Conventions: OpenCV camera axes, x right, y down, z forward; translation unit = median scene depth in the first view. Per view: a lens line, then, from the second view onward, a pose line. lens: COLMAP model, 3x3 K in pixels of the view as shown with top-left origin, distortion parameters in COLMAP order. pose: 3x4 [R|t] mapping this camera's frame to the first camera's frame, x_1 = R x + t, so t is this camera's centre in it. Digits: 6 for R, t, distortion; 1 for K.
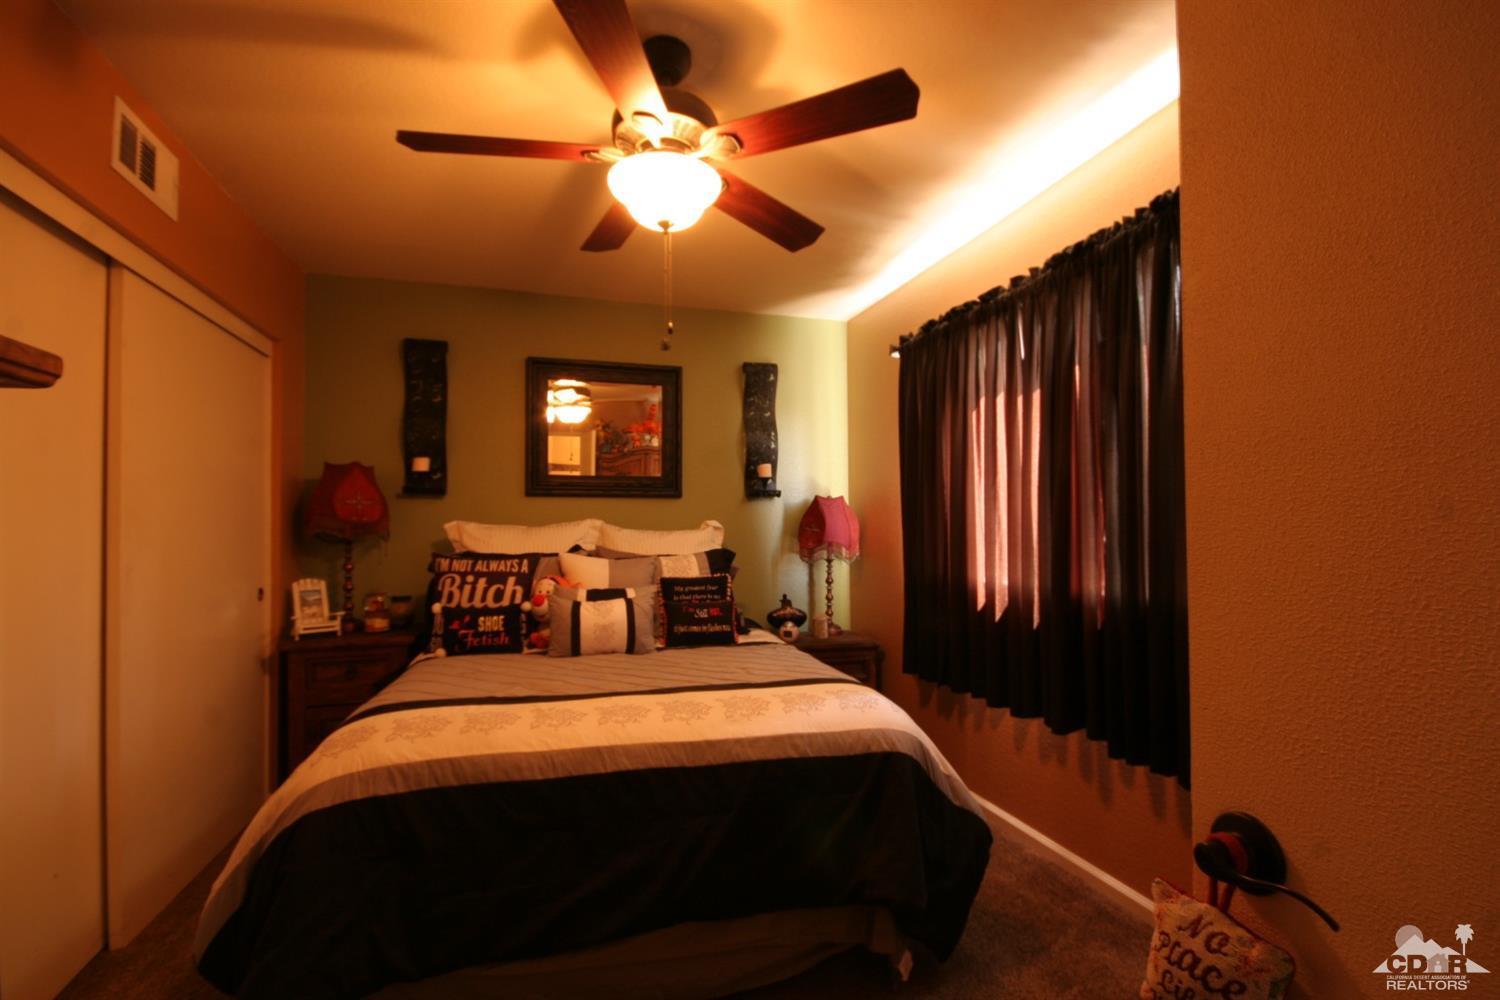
lens RADIAL K [[687.5, 0, 745.1], [0, 687.5, 509.1], [0, 0, 1]] dist [0.003415, -0.010178]
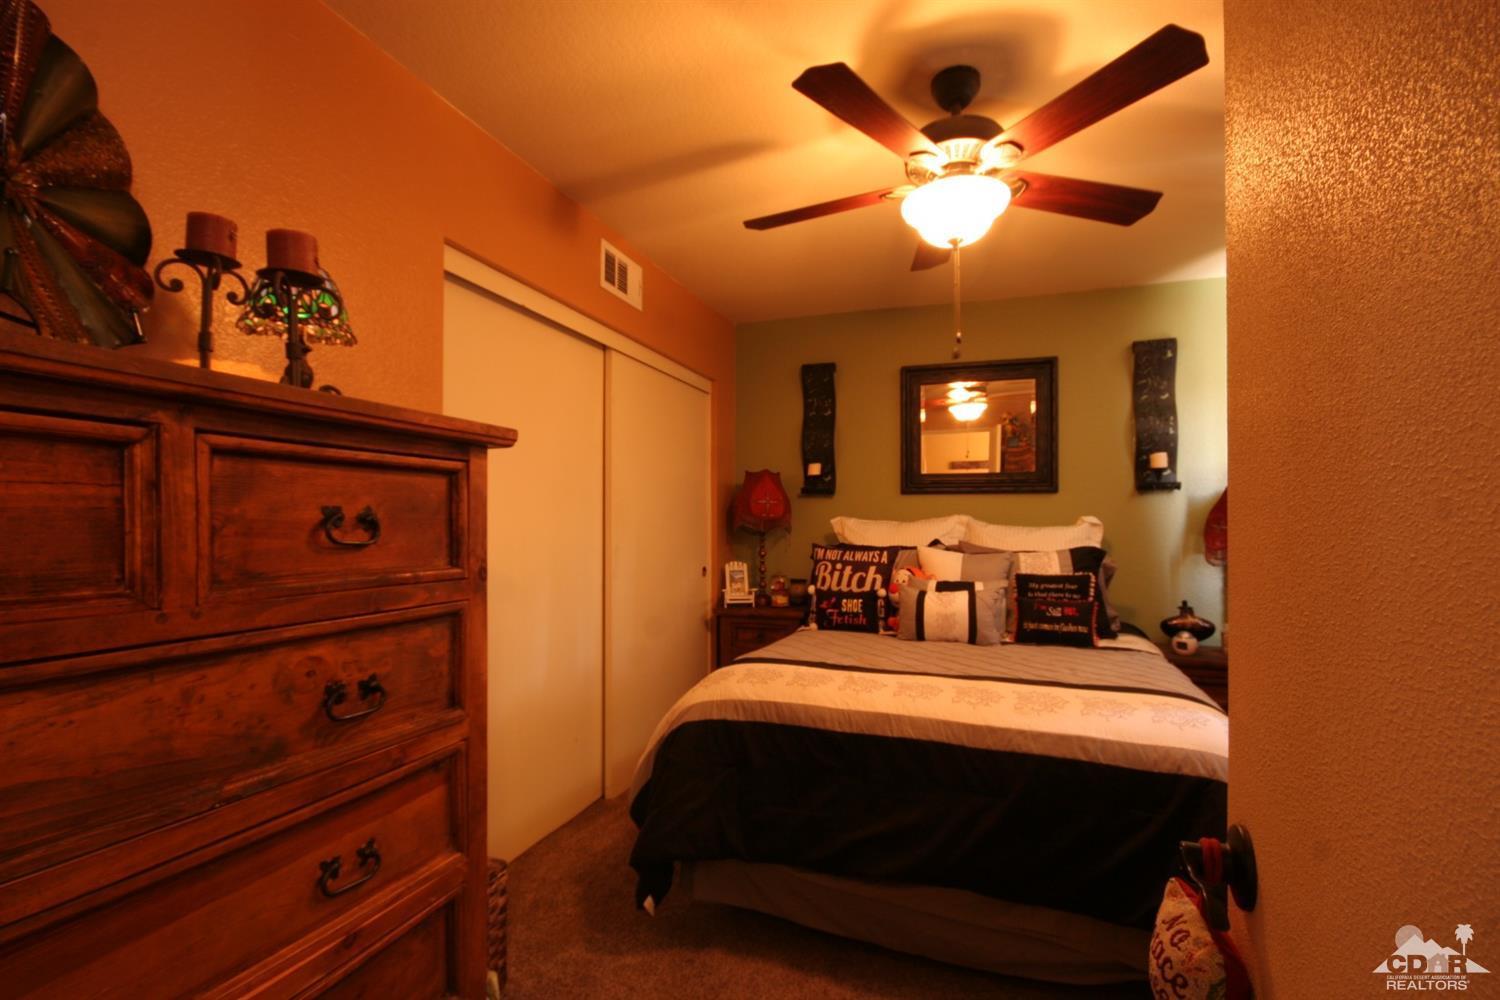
lens RADIAL K [[687.5, 0, 750.3], [0, 687.5, 506.3], [0, 0, 1]] dist [0.003415, -0.010178]
pose [[0.810756, -0.009068, -0.585314, 0.174053], [0.010819, 0.999941, -0.000507, -0.002154], [0.585284, -0.005921, 0.810806, -0.041779]]
